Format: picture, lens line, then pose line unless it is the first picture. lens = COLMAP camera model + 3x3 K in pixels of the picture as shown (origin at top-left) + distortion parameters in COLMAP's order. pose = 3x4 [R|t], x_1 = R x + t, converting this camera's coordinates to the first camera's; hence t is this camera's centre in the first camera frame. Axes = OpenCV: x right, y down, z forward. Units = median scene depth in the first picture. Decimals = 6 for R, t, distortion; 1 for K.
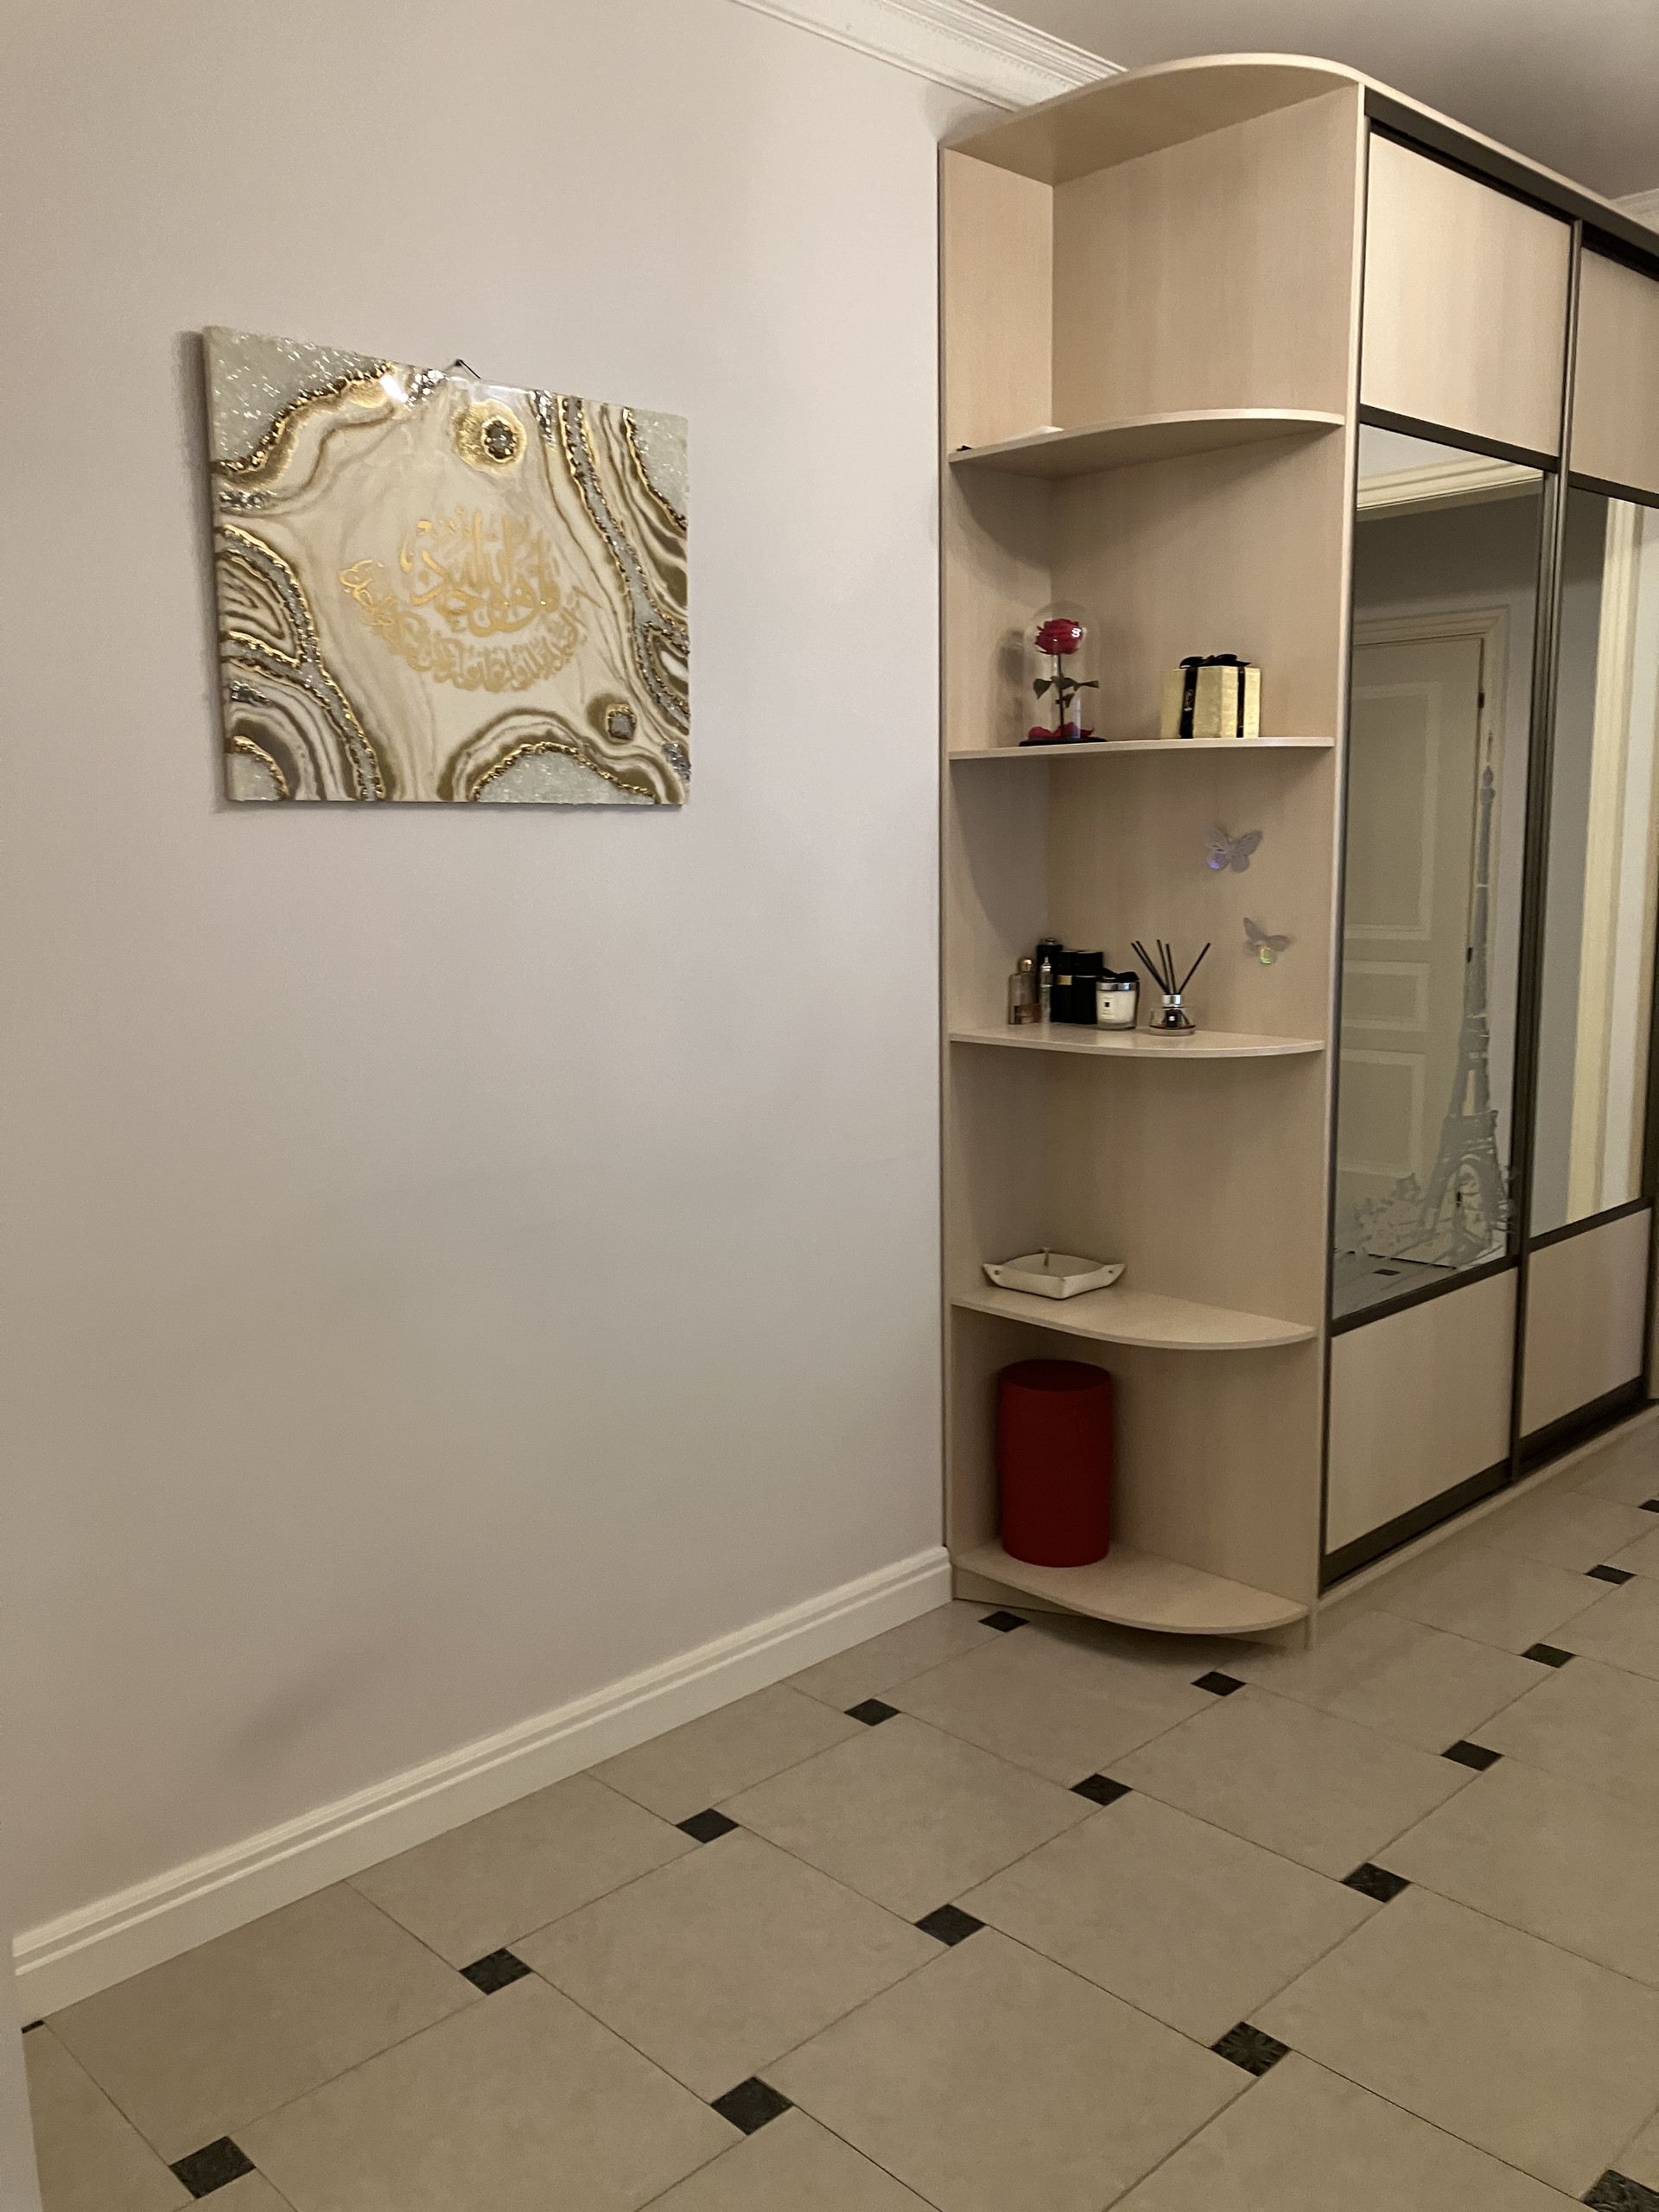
lens RADIAL K [[1800.6, 0, 828.5], [0, 1800.6, 1110.4], [0, 0, 1]] dist [0.032337, -0.038593]
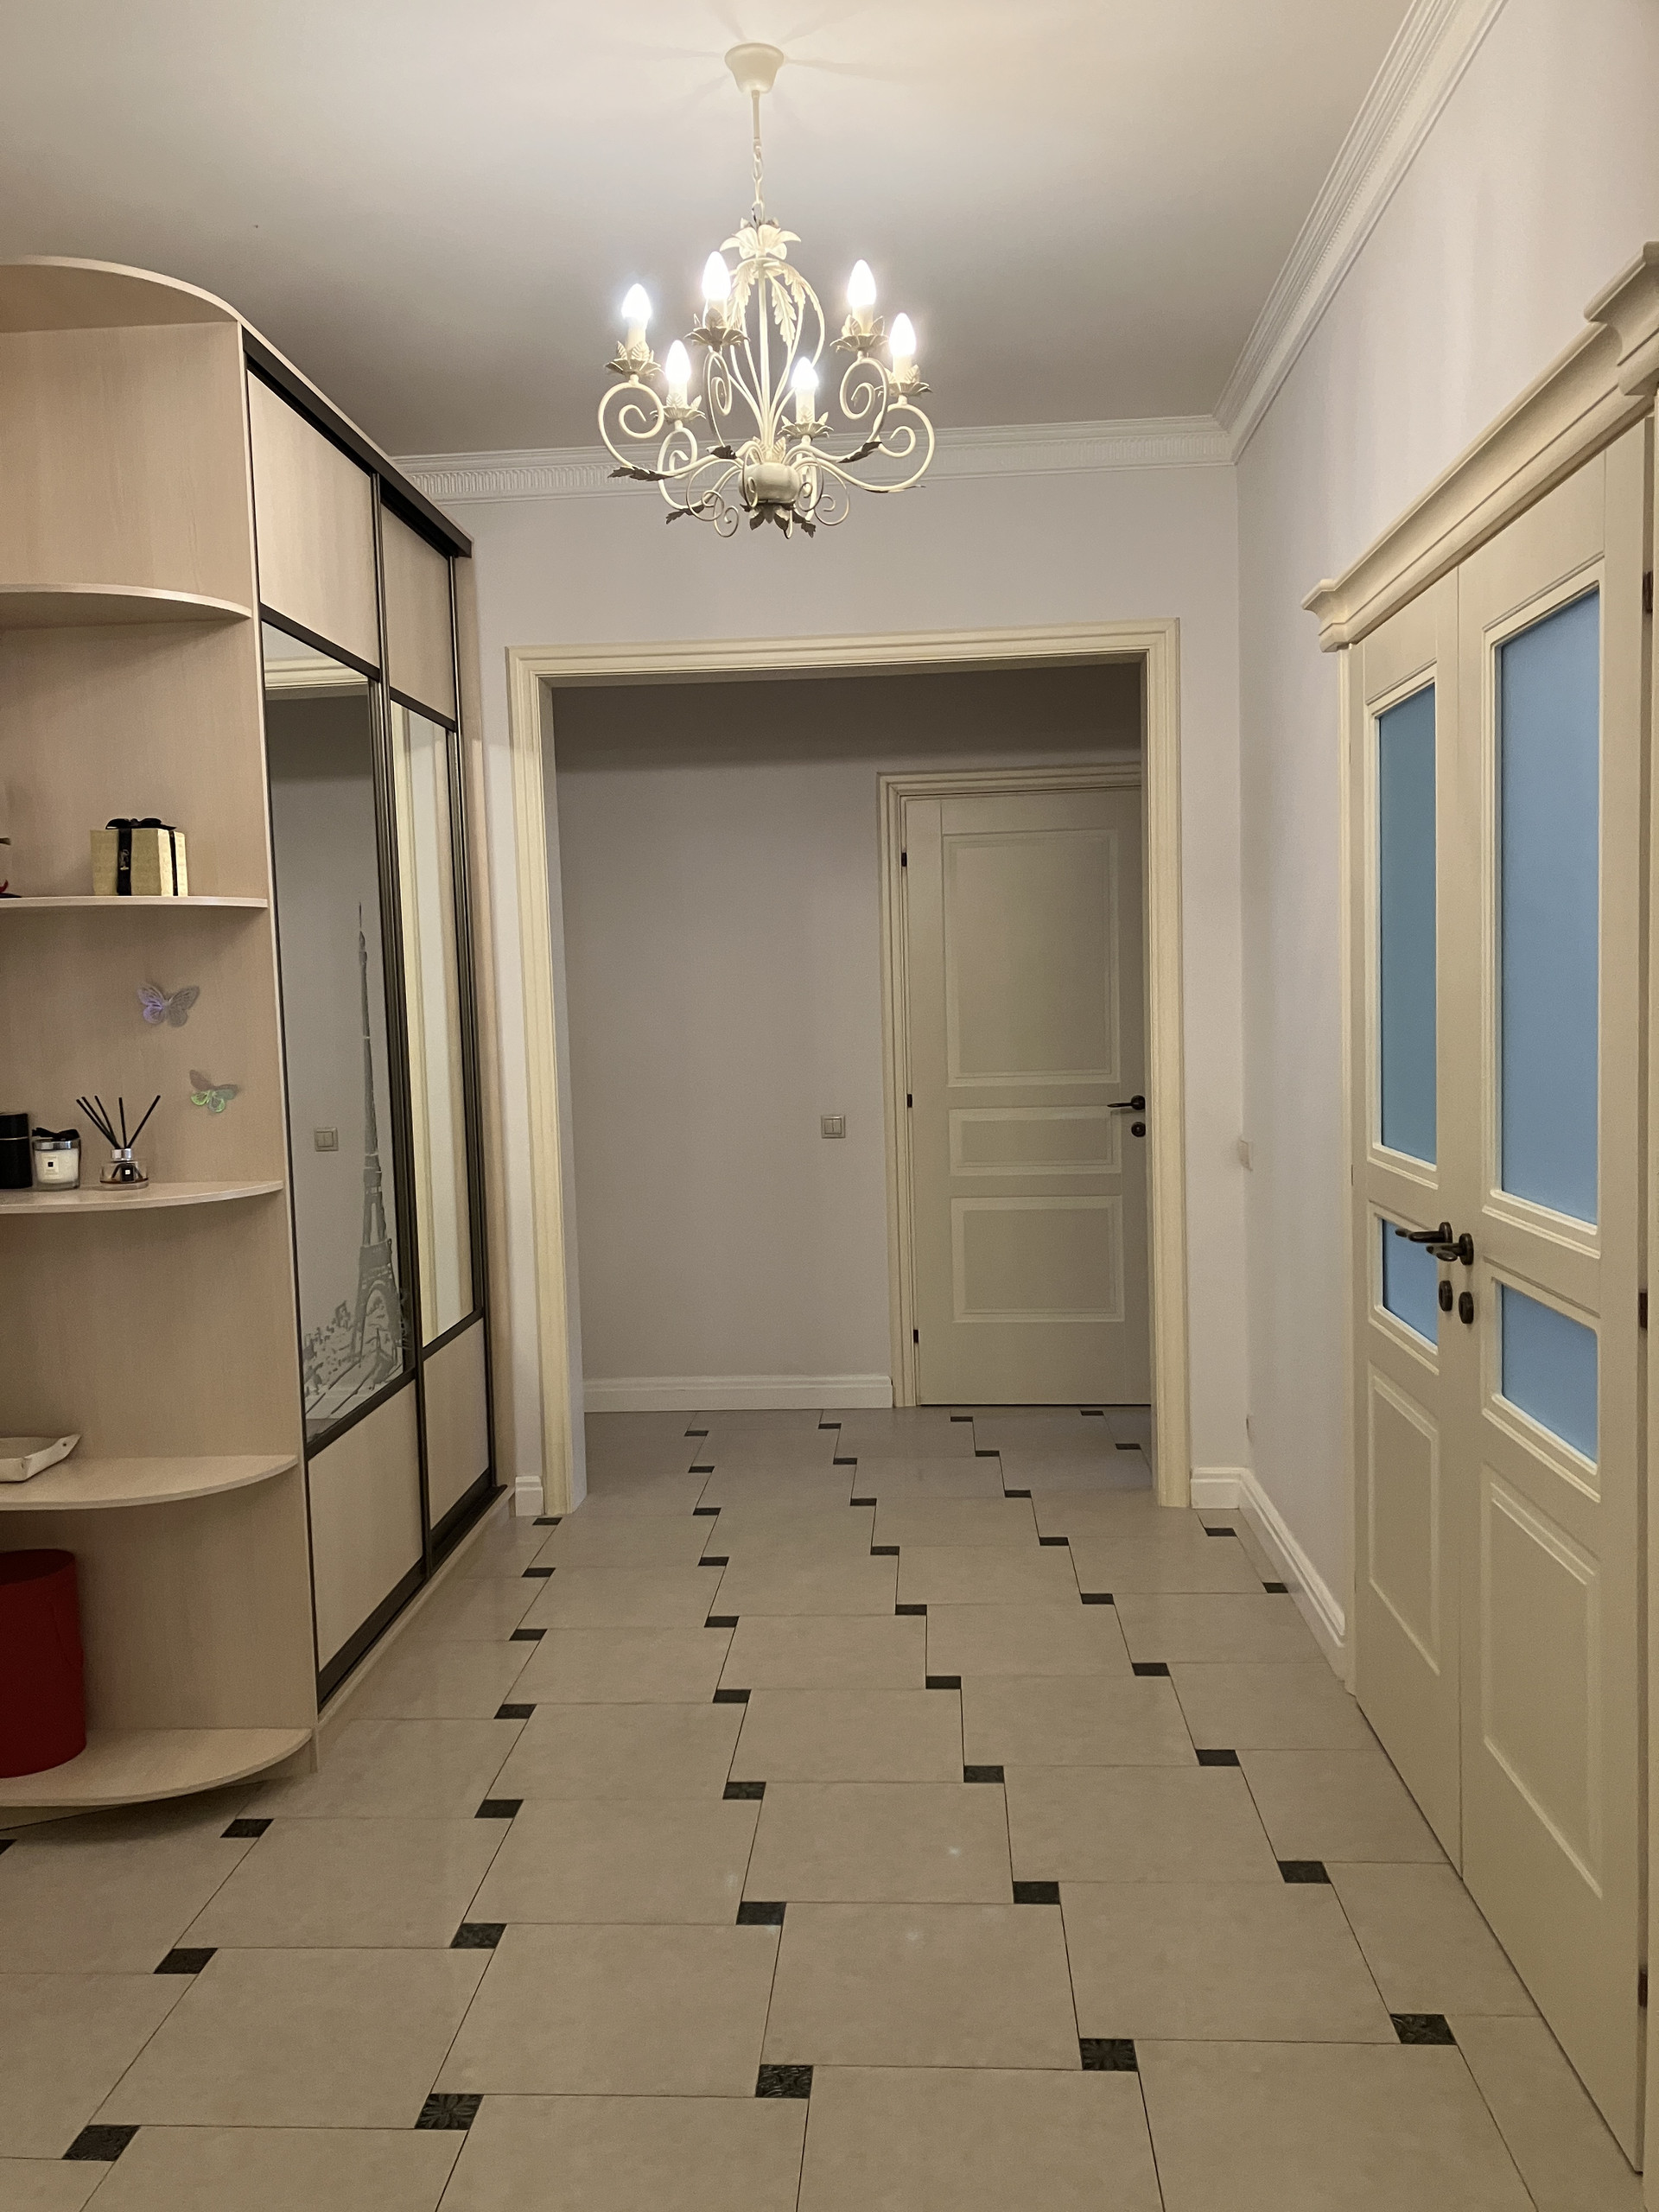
lens RADIAL K [[1800.6, 0, 807.0], [0, 1800.6, 1103.6], [0, 0, 1]] dist [0.032337, -0.038593]
pose [[0.739032, -0.050114, 0.671804, -0.201584], [0.121976, 0.990701, -0.060280, 0.017768], [-0.662536, 0.126493, 0.738272, 0.006023]]
